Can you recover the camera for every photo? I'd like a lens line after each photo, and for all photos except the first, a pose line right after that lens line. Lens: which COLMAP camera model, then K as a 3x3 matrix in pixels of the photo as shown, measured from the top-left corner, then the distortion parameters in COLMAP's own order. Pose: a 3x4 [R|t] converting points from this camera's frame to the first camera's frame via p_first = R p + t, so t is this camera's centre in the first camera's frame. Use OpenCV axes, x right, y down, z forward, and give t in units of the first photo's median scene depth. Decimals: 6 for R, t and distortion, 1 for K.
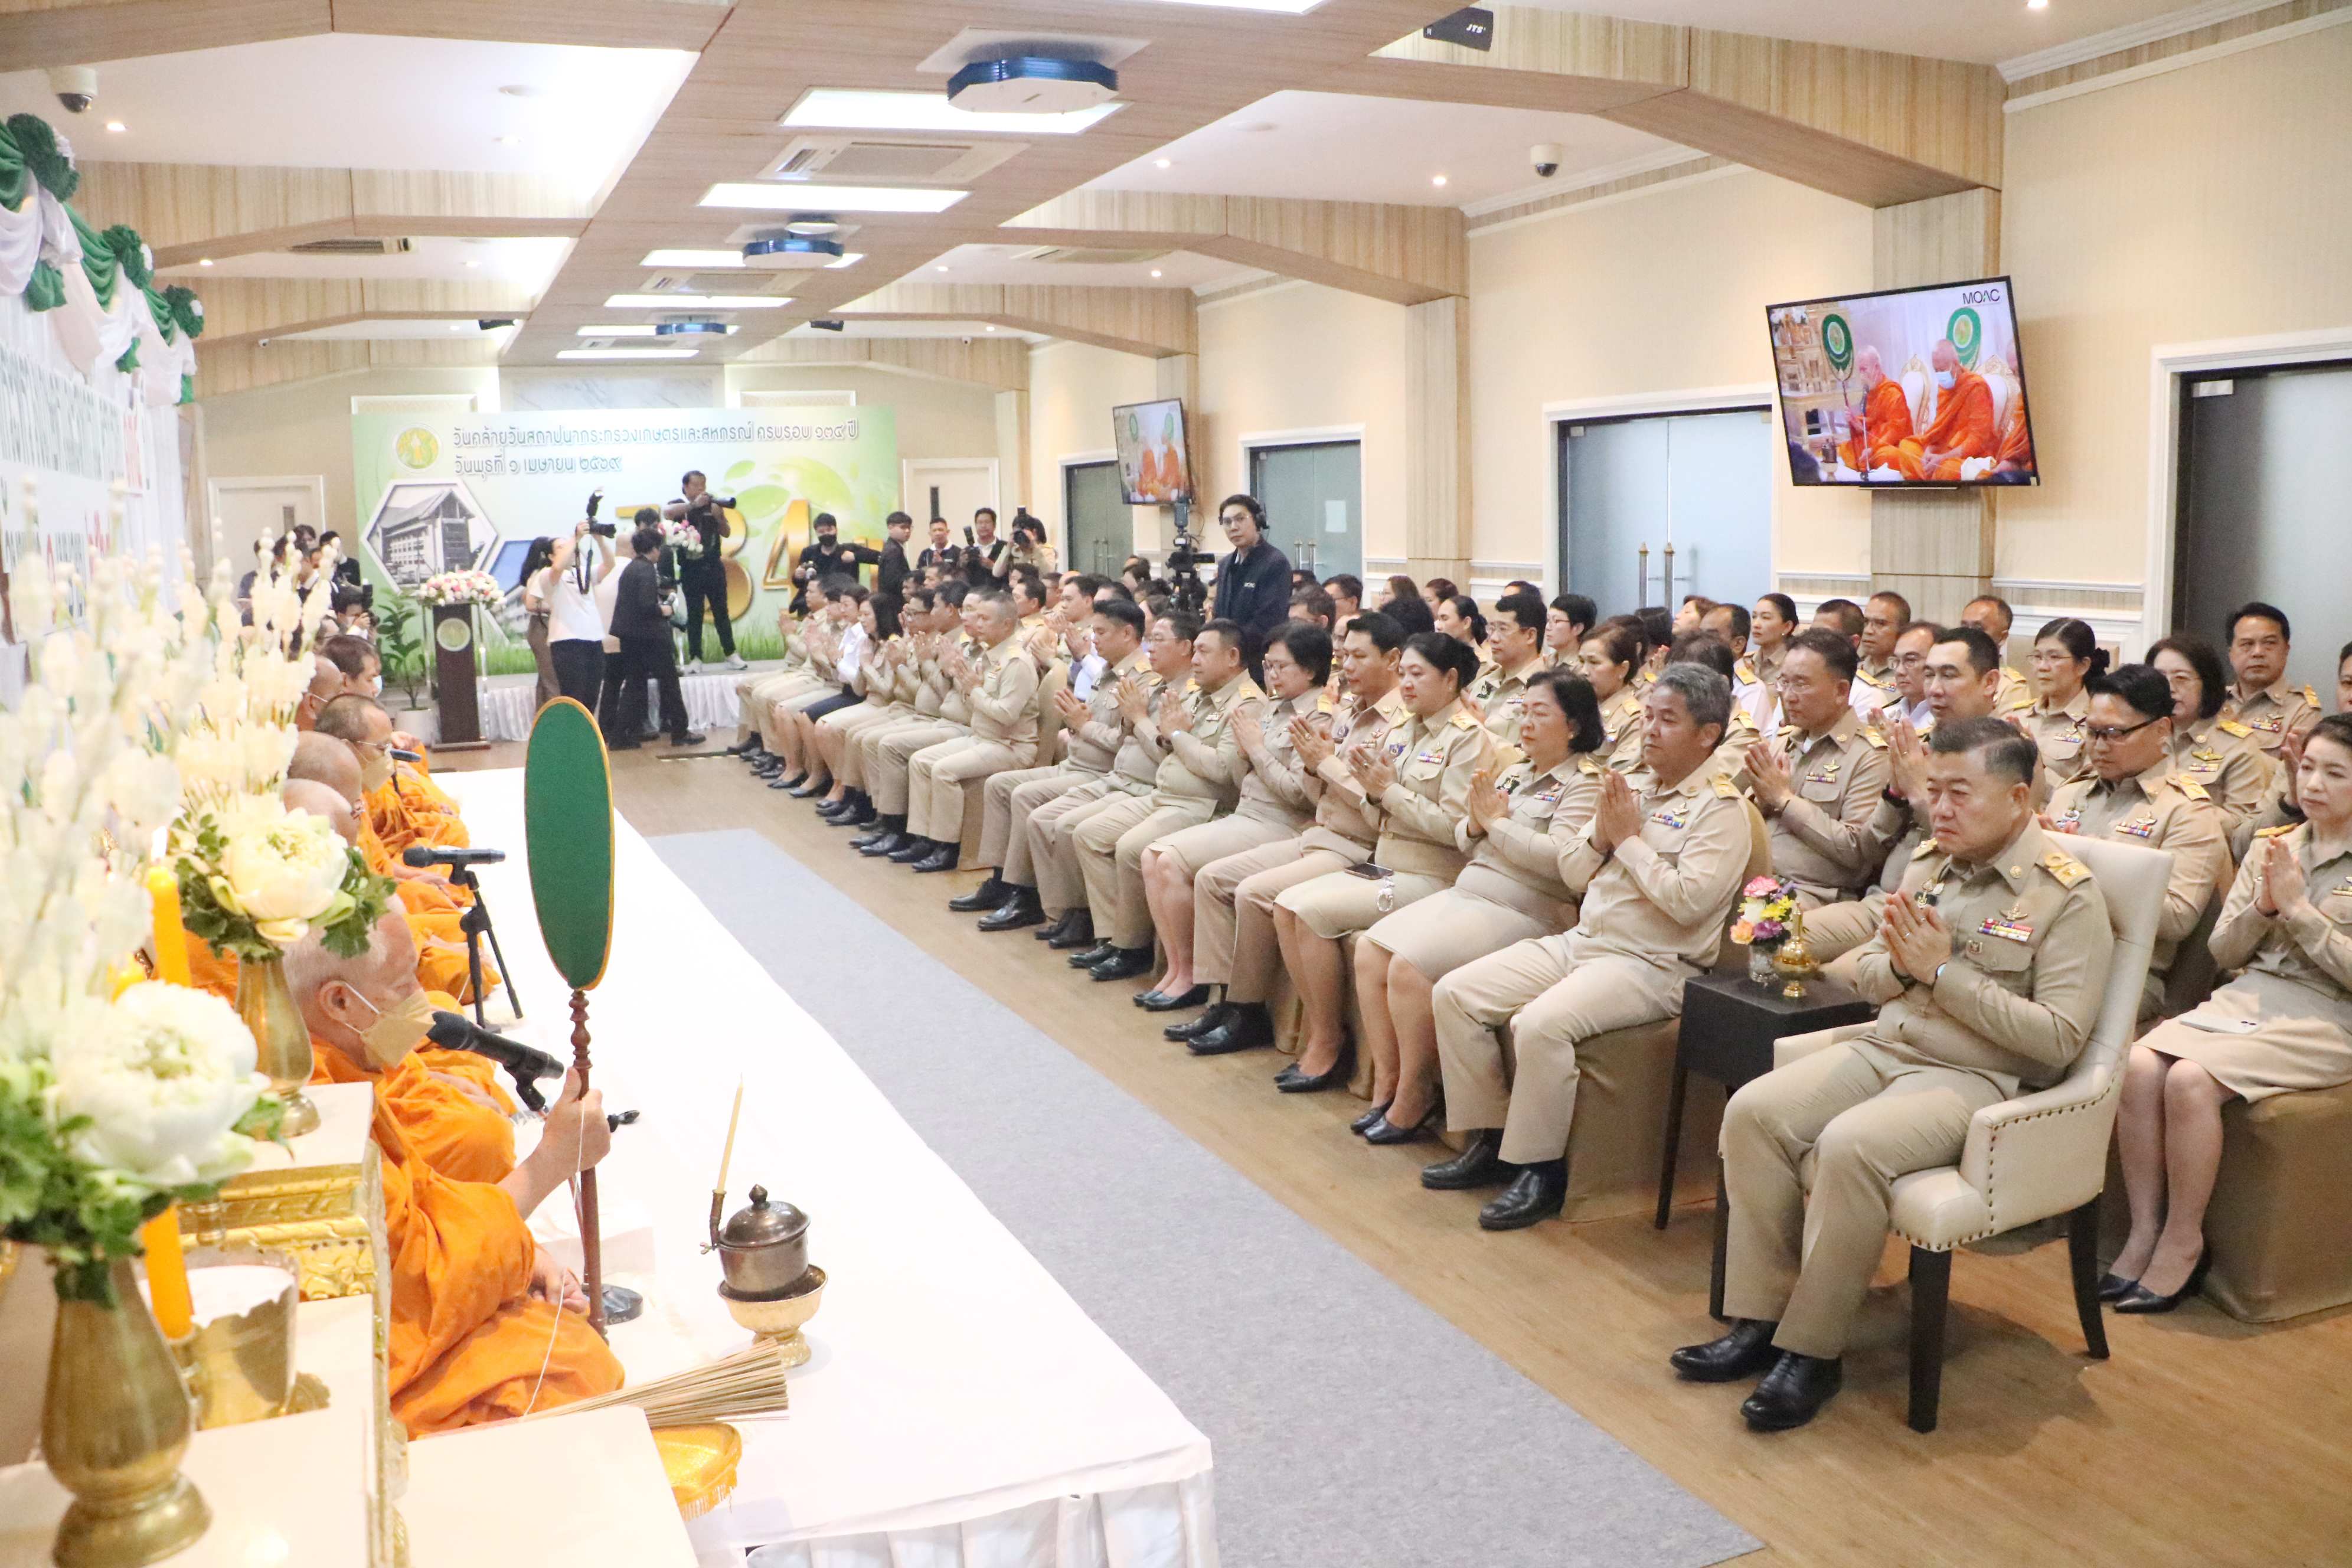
lens RADIAL K [[1932.0, 0, 1176.4], [0, 1932.0, 837.7], [0, 0, 1]] dist [-0.181931, 0.158031]
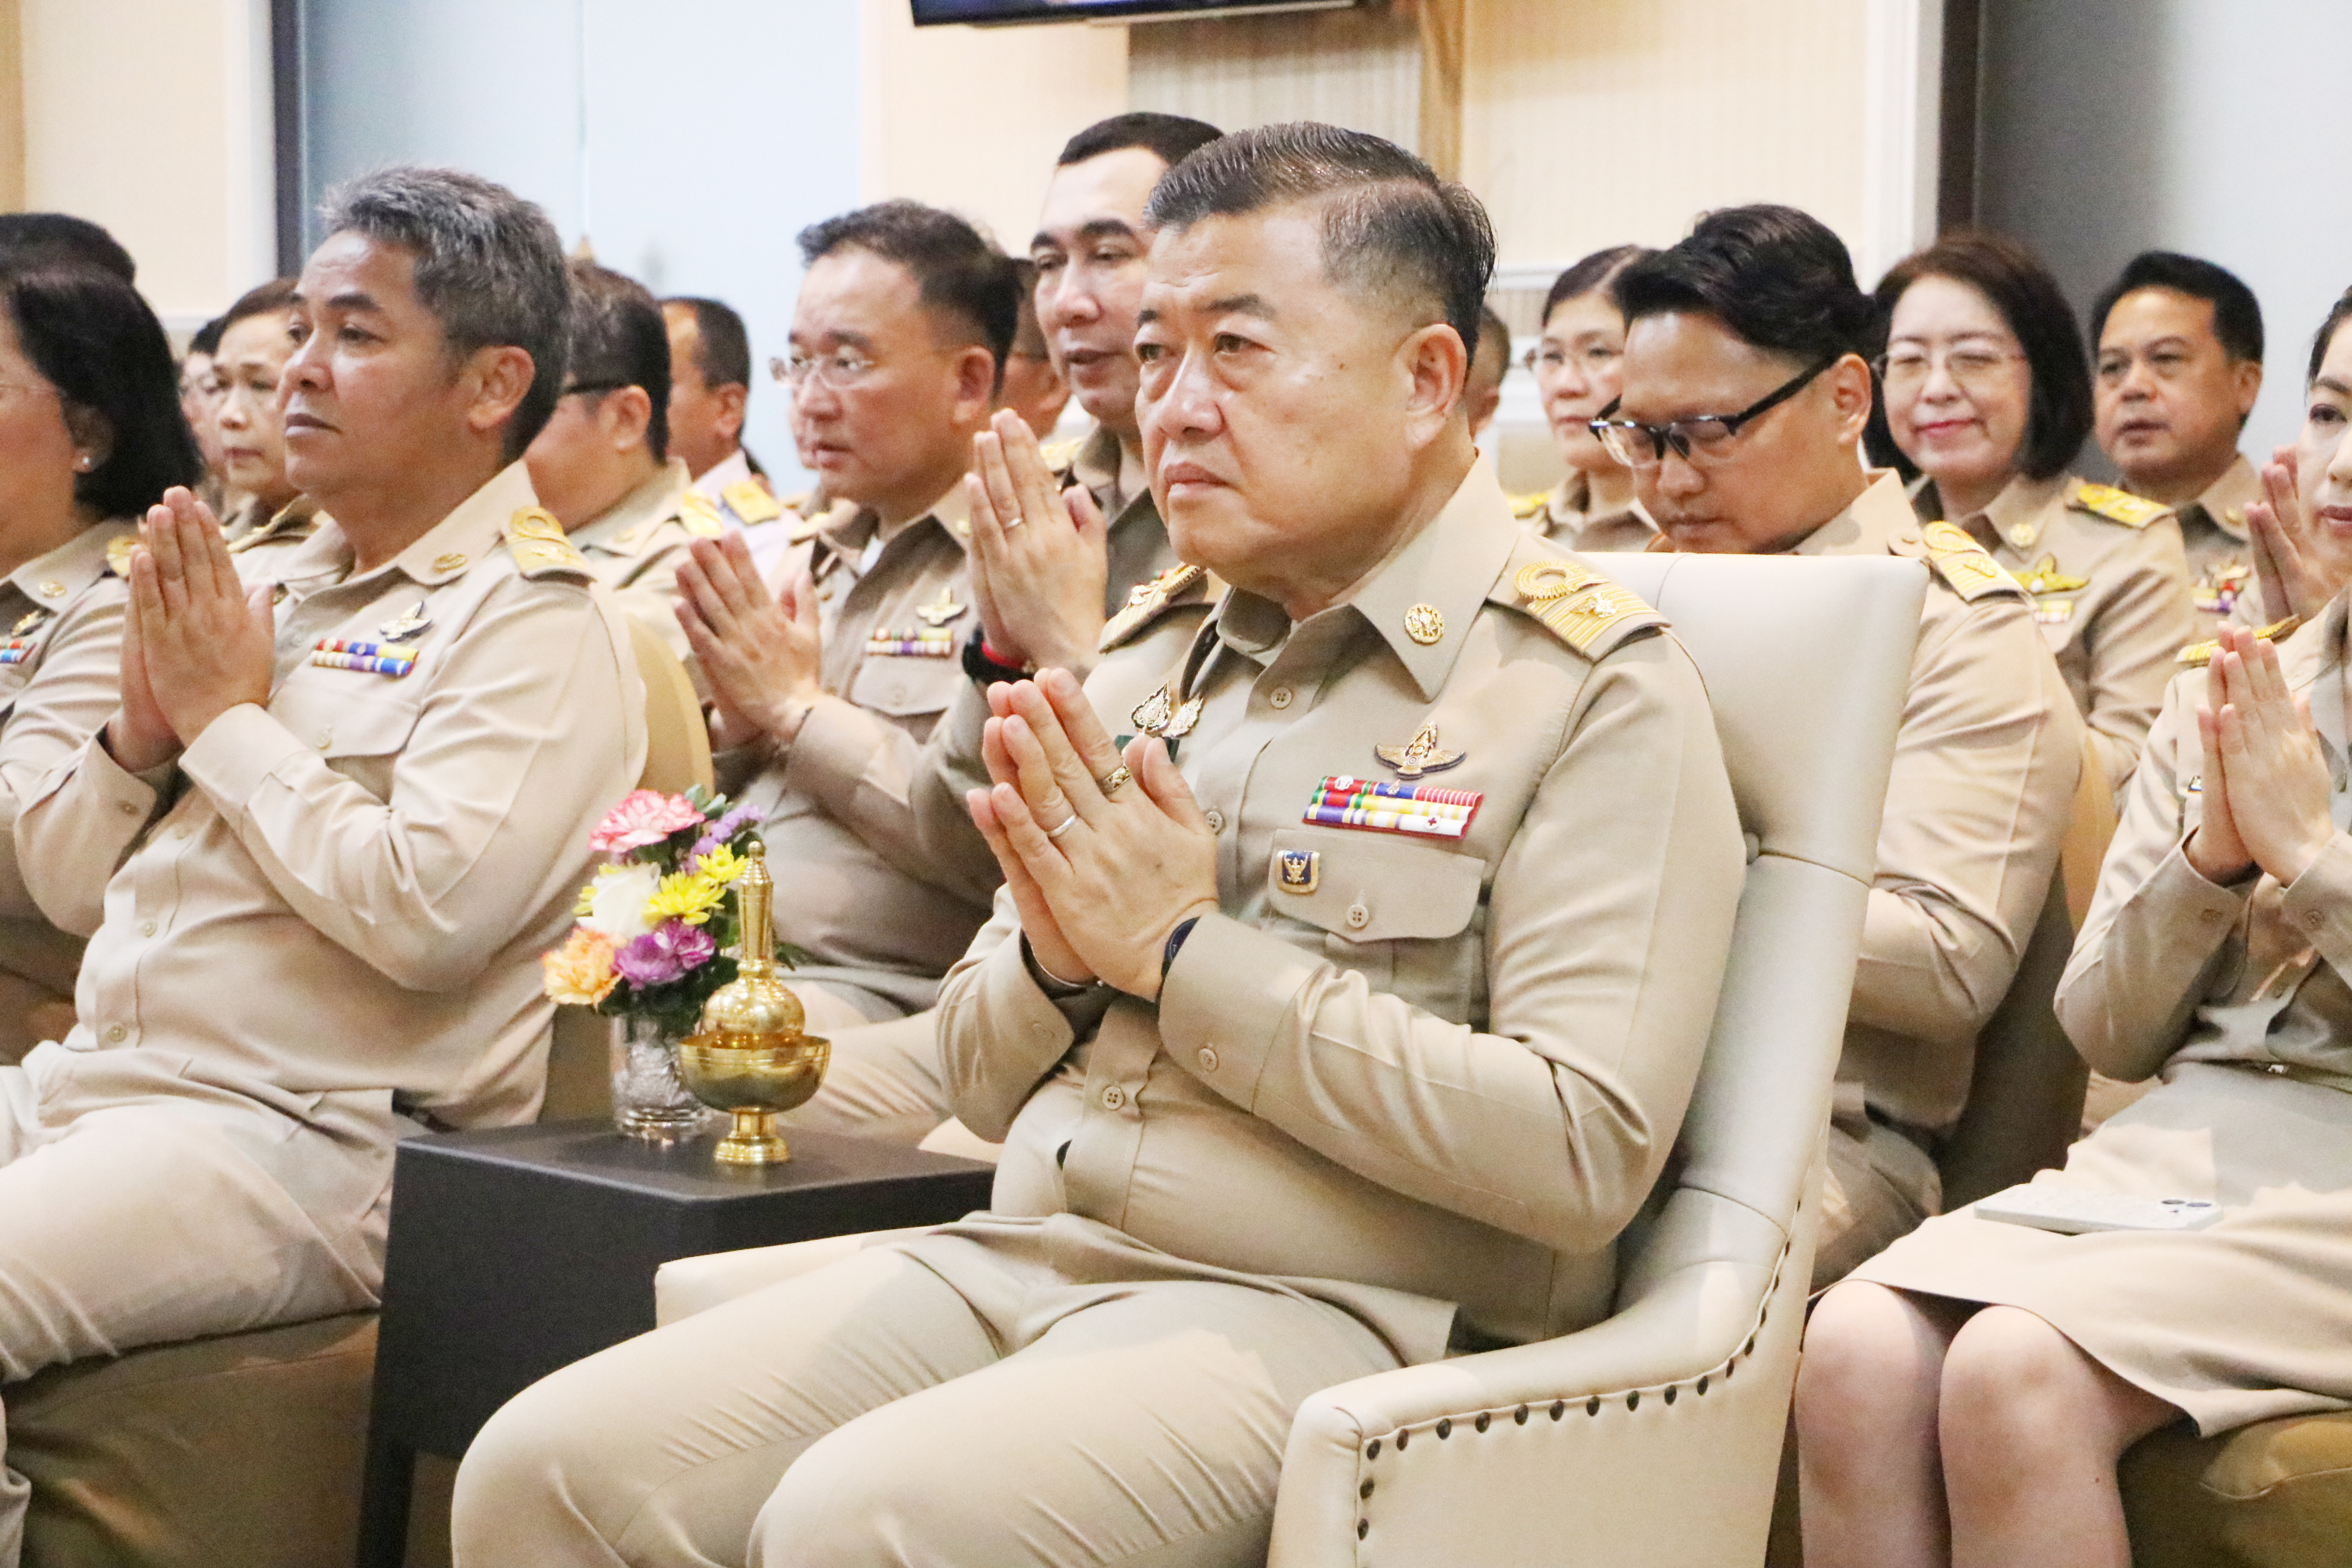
lens RADIAL K [[5186.0, 0, 1176.0], [0, 5186.0, 784.0], [0, 0, 1]] dist [0.346120, -0.156135]
pose [[0.941965, 0.010681, 0.335540, 0.114049], [0.021524, 0.995516, -0.092114, 0.101891], [-0.335019, 0.093990, 0.937512, 0.204867]]
